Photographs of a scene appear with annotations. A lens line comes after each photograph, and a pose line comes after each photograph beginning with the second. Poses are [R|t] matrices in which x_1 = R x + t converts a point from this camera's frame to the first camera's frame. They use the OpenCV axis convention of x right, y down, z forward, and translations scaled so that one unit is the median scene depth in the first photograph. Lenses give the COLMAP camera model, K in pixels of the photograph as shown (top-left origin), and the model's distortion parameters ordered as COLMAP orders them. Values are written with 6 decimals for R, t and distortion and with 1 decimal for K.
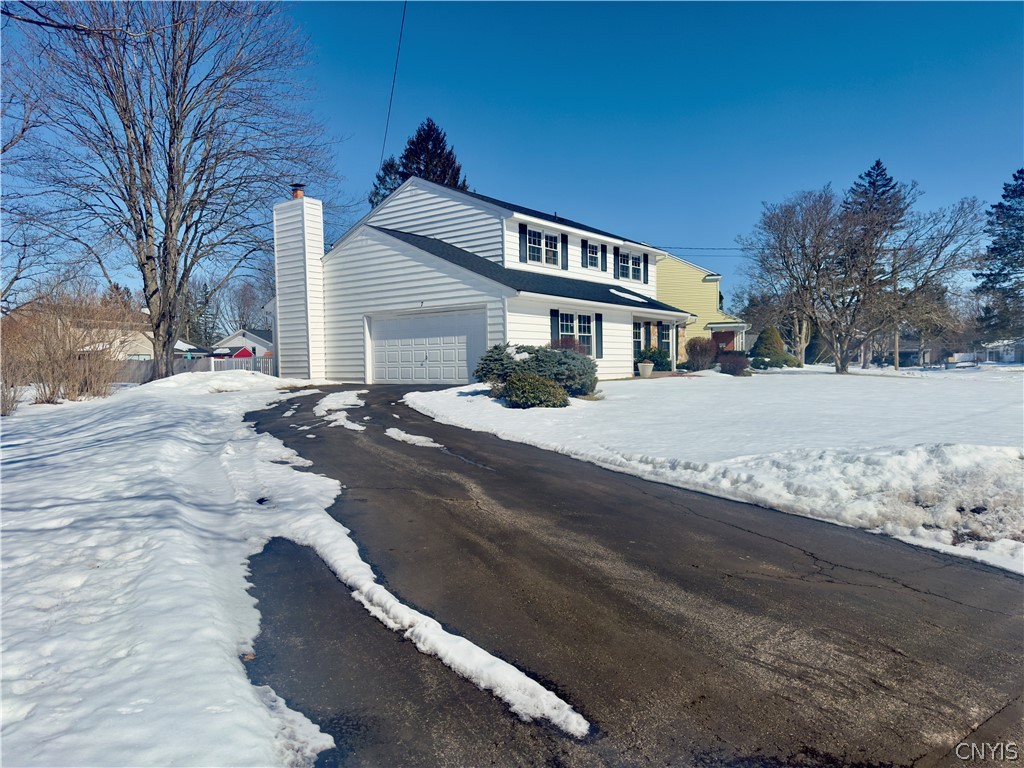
lens RADIAL K [[736.2, 0, 512.0], [0, 736.2, 384.0], [0, 0, 1]] dist [0.066962, -0.000469]
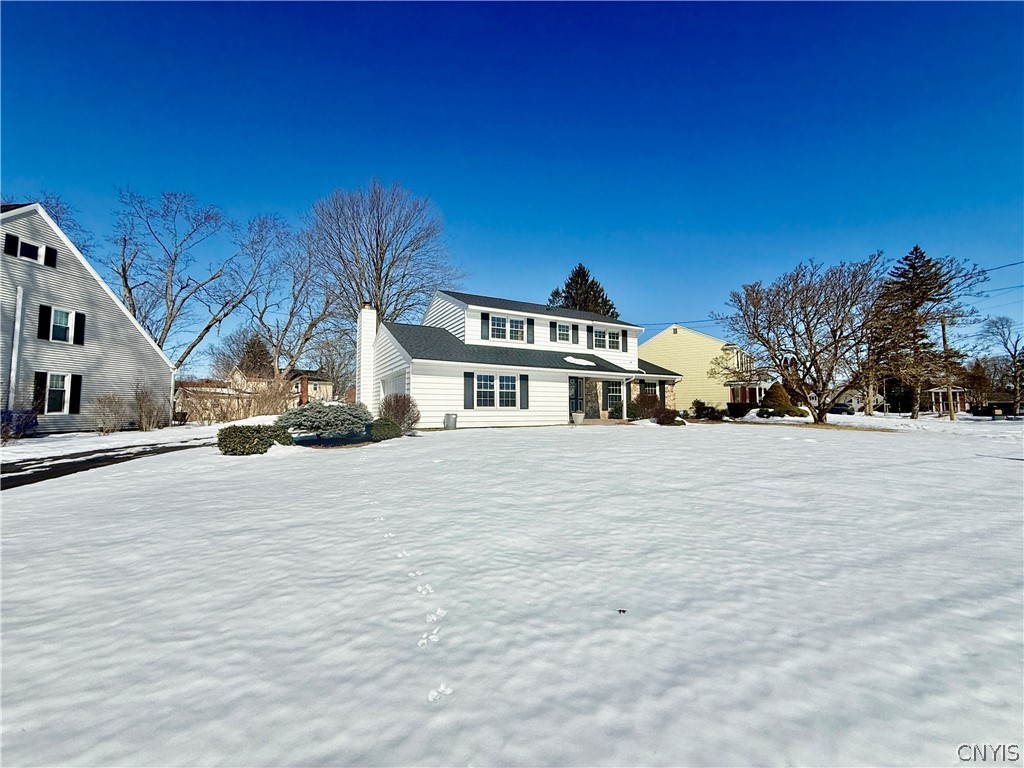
lens RADIAL K [[408.5, 0, 510.9], [0, 408.5, 384.8], [0, 0, 1]] dist [0.000341, 0.000132]
pose [[0.905426, -0.011031, -0.424361, 0.347647], [-0.023282, 0.996867, -0.075588, -0.019232], [0.423865, 0.078319, 0.902333, 0.291431]]
